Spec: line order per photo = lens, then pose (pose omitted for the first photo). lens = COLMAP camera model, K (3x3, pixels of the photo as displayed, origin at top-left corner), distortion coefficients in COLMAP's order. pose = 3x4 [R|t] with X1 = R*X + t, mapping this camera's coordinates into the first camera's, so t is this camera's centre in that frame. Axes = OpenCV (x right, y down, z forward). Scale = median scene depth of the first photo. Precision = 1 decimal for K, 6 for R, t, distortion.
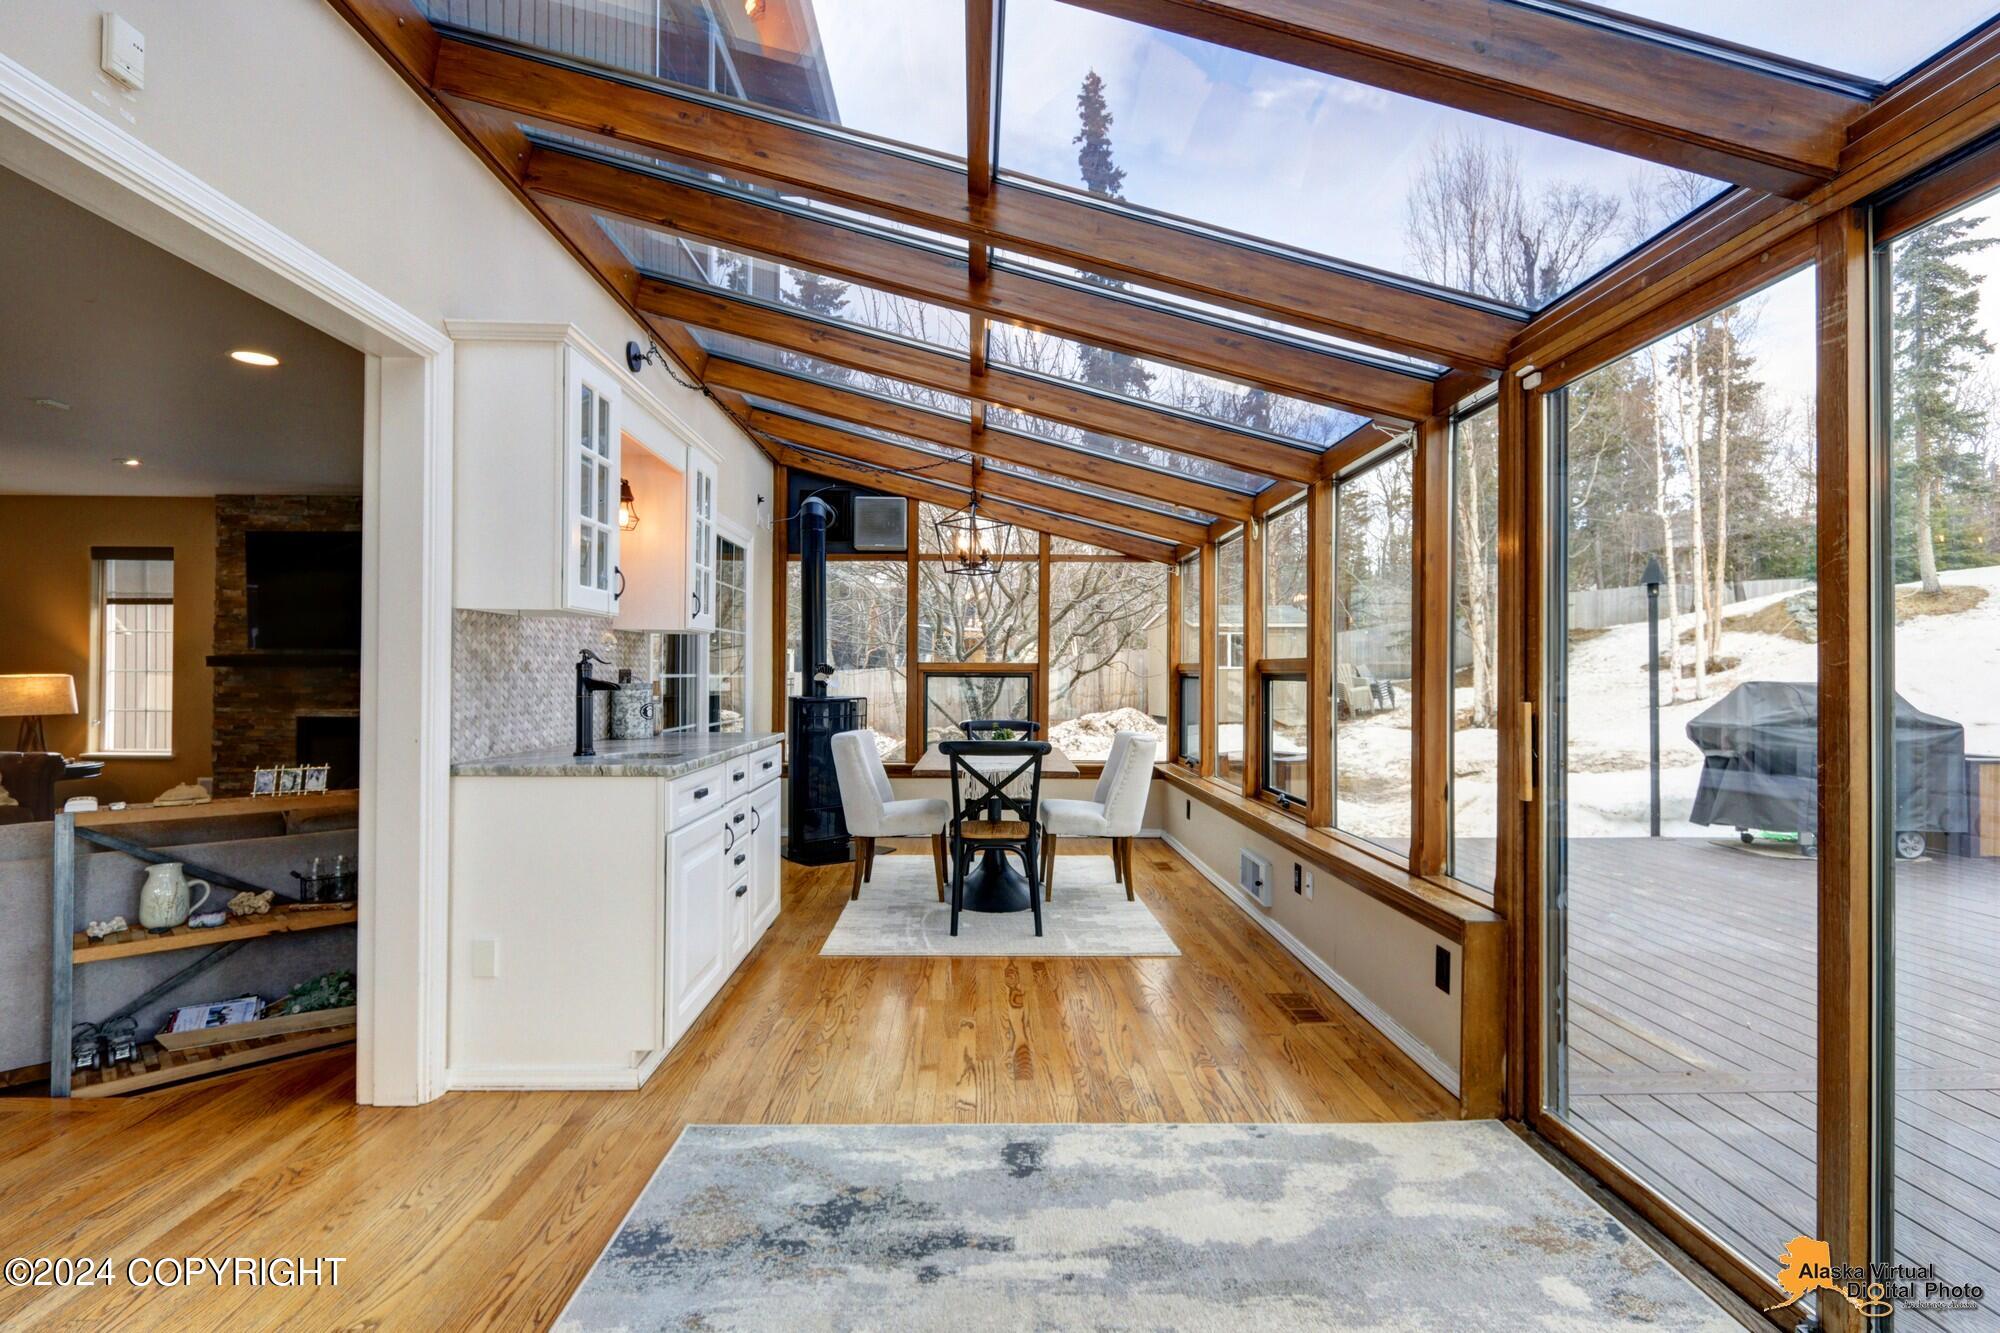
lens RADIAL K [[922.0, 0, 994.5], [0, 922.0, 675.3], [0, 0, 1]] dist [0.009037, -0.004992]
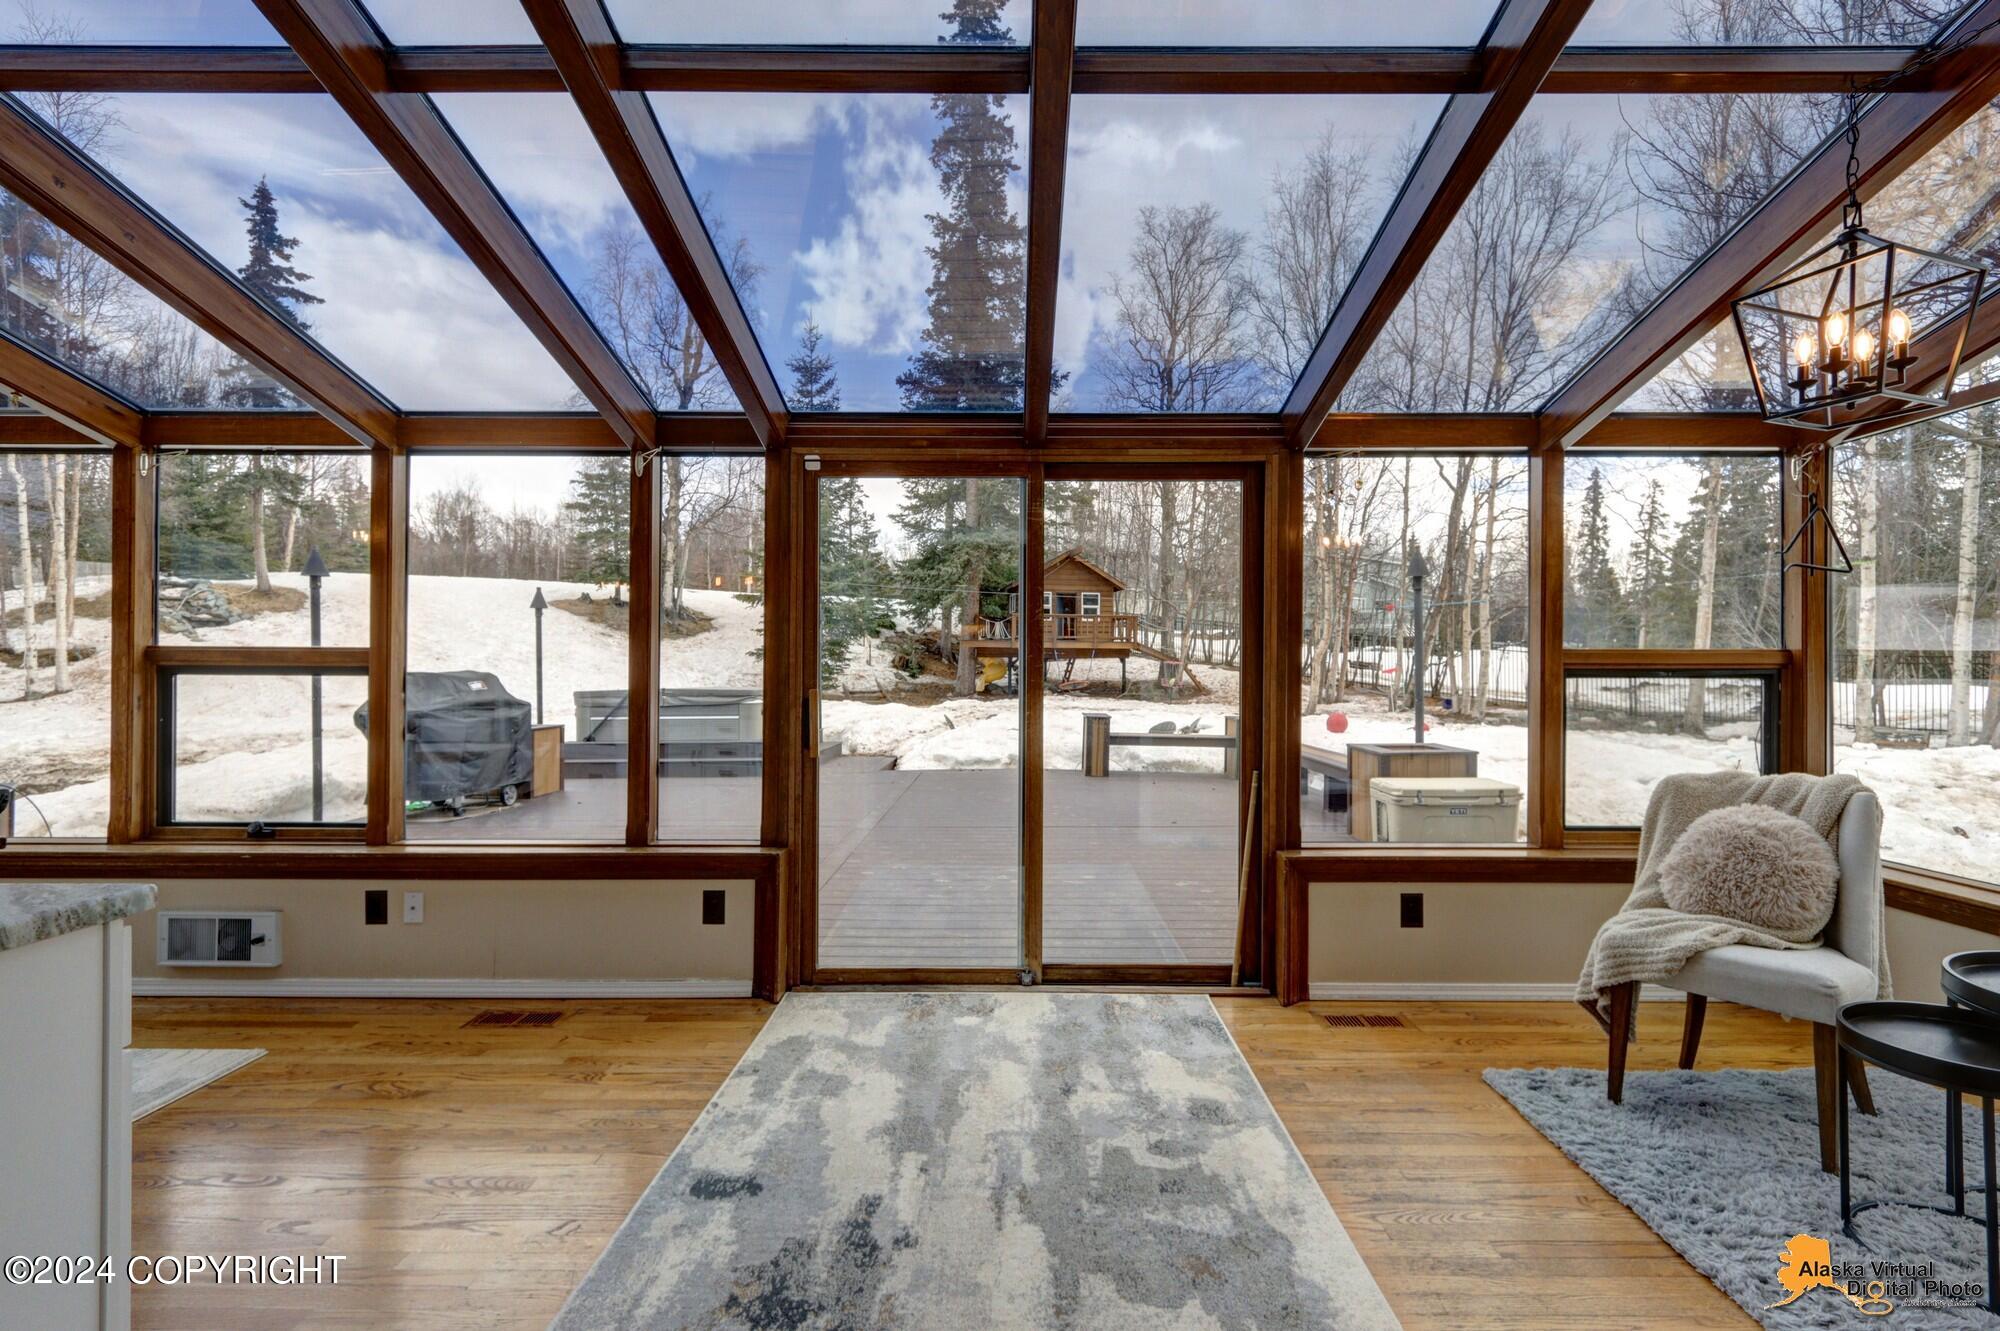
lens RADIAL K [[947.1, 0, 1000.0], [0, 947.1, 665.5], [0, 0, 1]] dist [0.003150, 0.000370]
pose [[0.029051, -0.000579, 0.999578, -0.698182], [-0.001044, 0.999999, 0.000610, -0.006333], [-0.999577, -0.001061, 0.029050, 0.523251]]
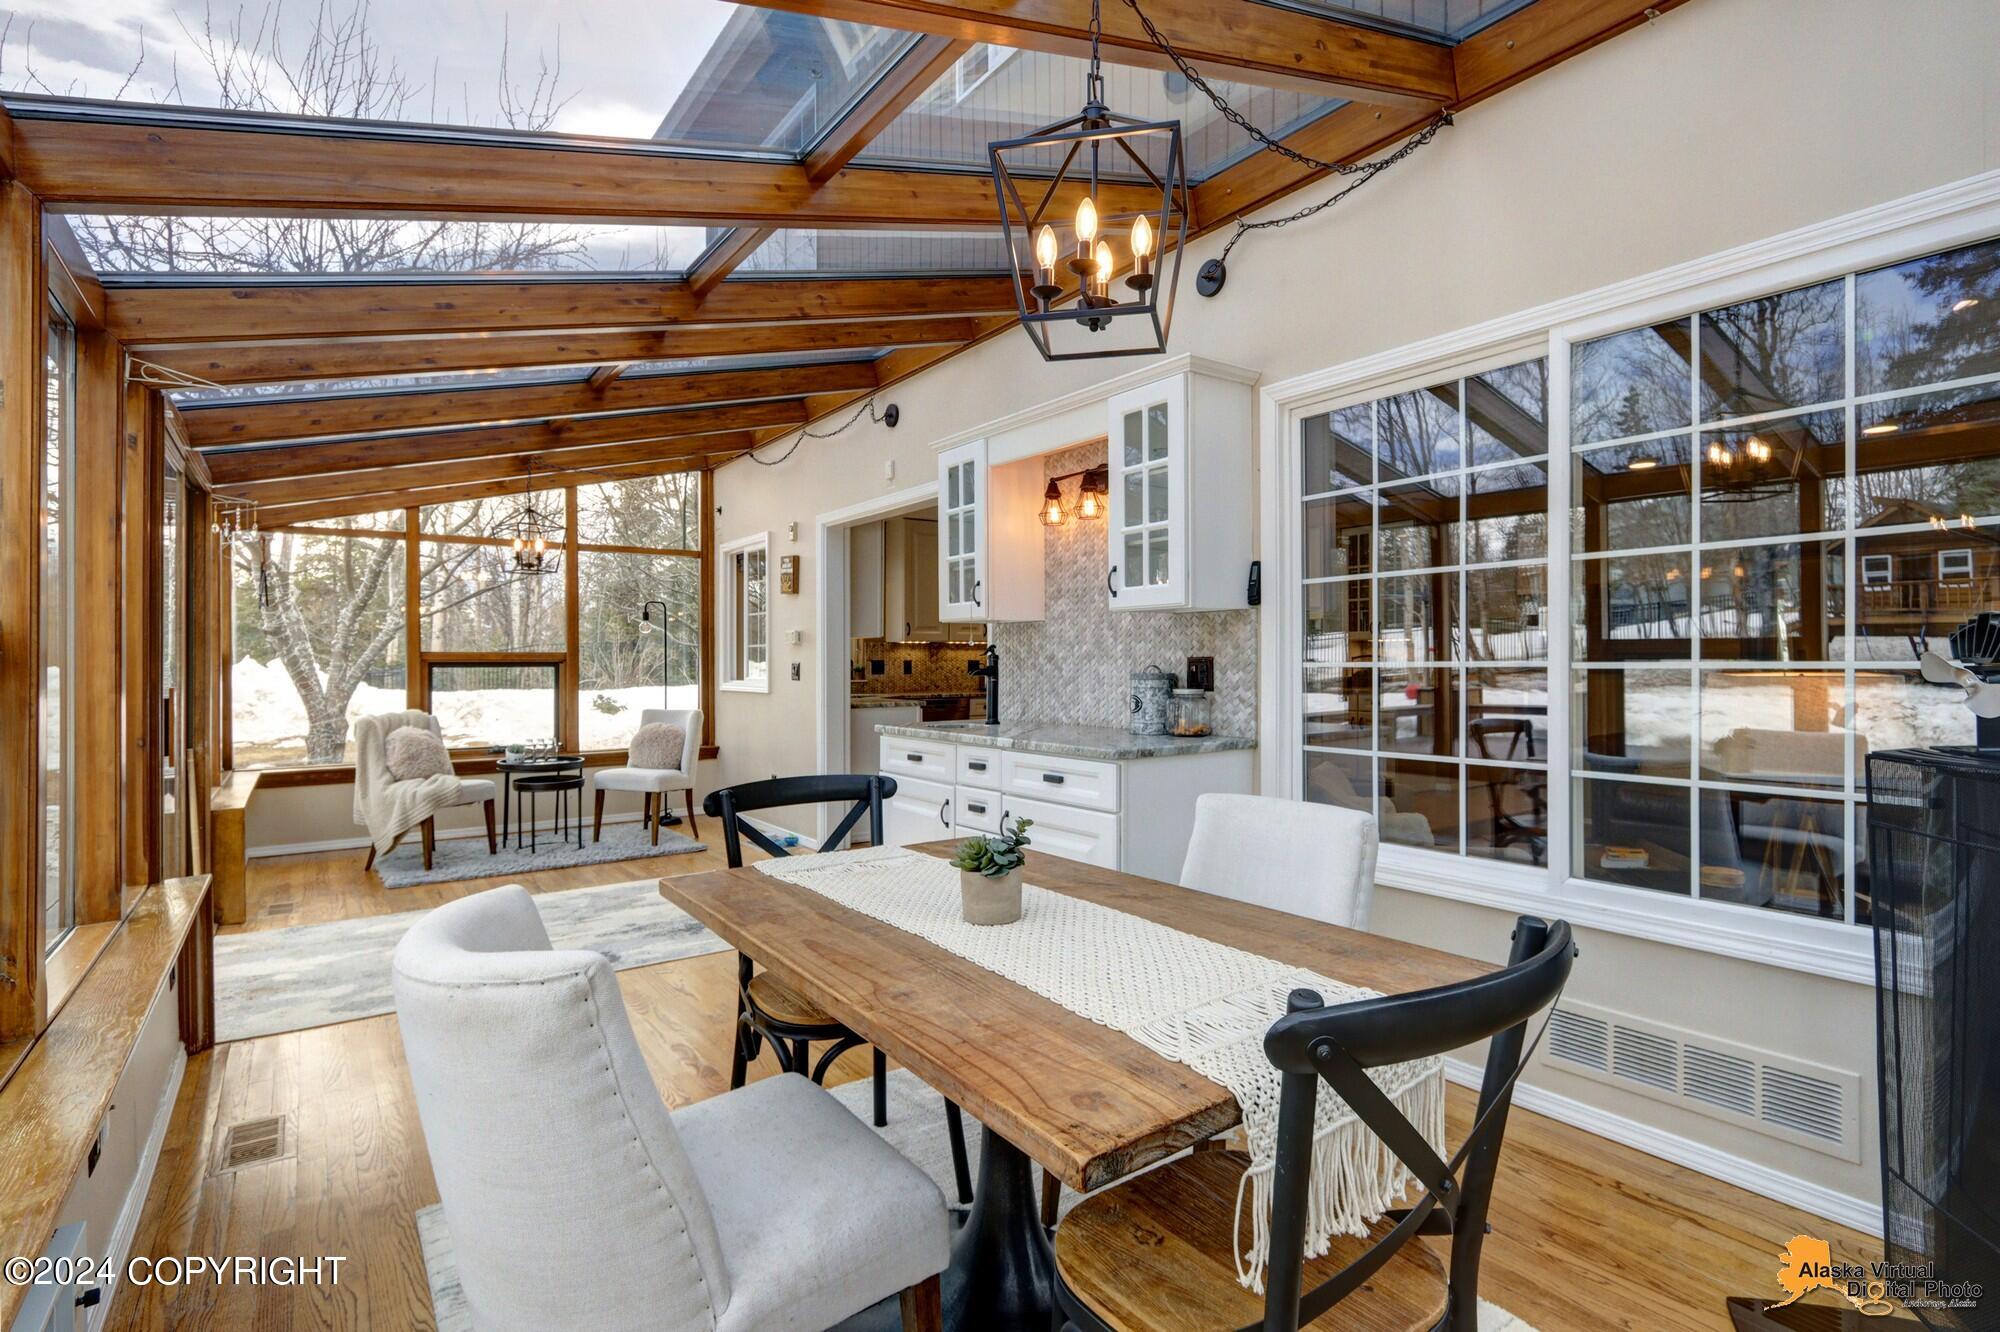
lens RADIAL K [[917.5, 0, 1031.3], [0, 917.5, 661.2], [0, 0, 1]] dist [-0.000071, -0.000145]
pose [[-0.799096, -0.004553, -0.601187, 0.308752], [-0.000416, 0.999975, -0.007019, 0.004524], [0.601204, -0.005359, -0.799078, 2.081362]]
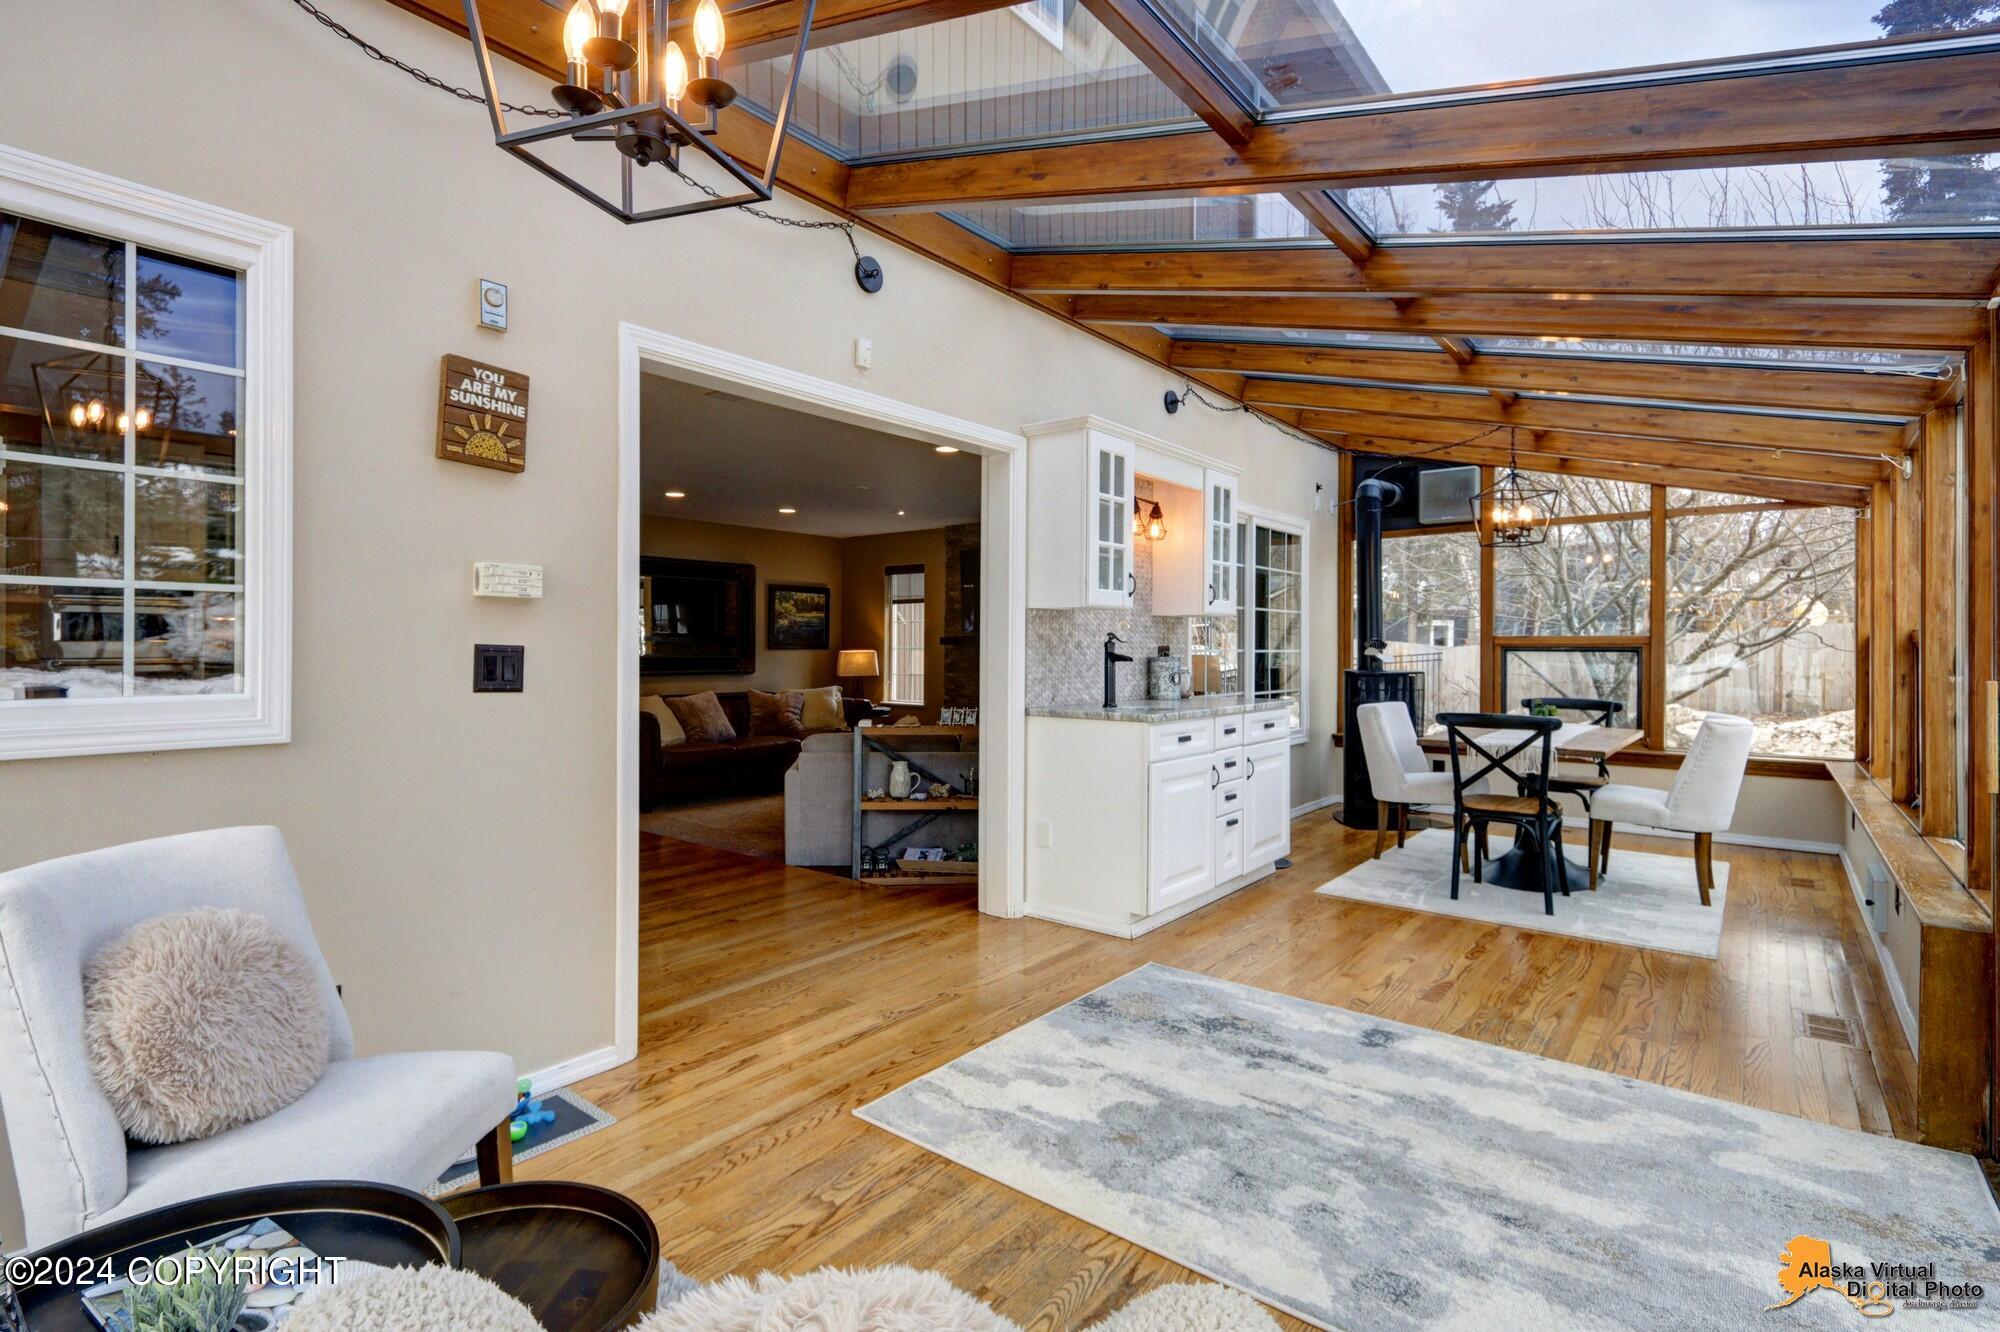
lens RADIAL K [[952.4, 0, 939.0], [0, 952.4, 650.7], [0, 0, 1]] dist [-0.000876, -0.000299]
pose [[0.743708, -0.001173, -0.668503, 0.338820], [0.001742, 0.999998, 0.000184, -0.001103], [0.668502, -0.001301, 0.743709, -0.265406]]
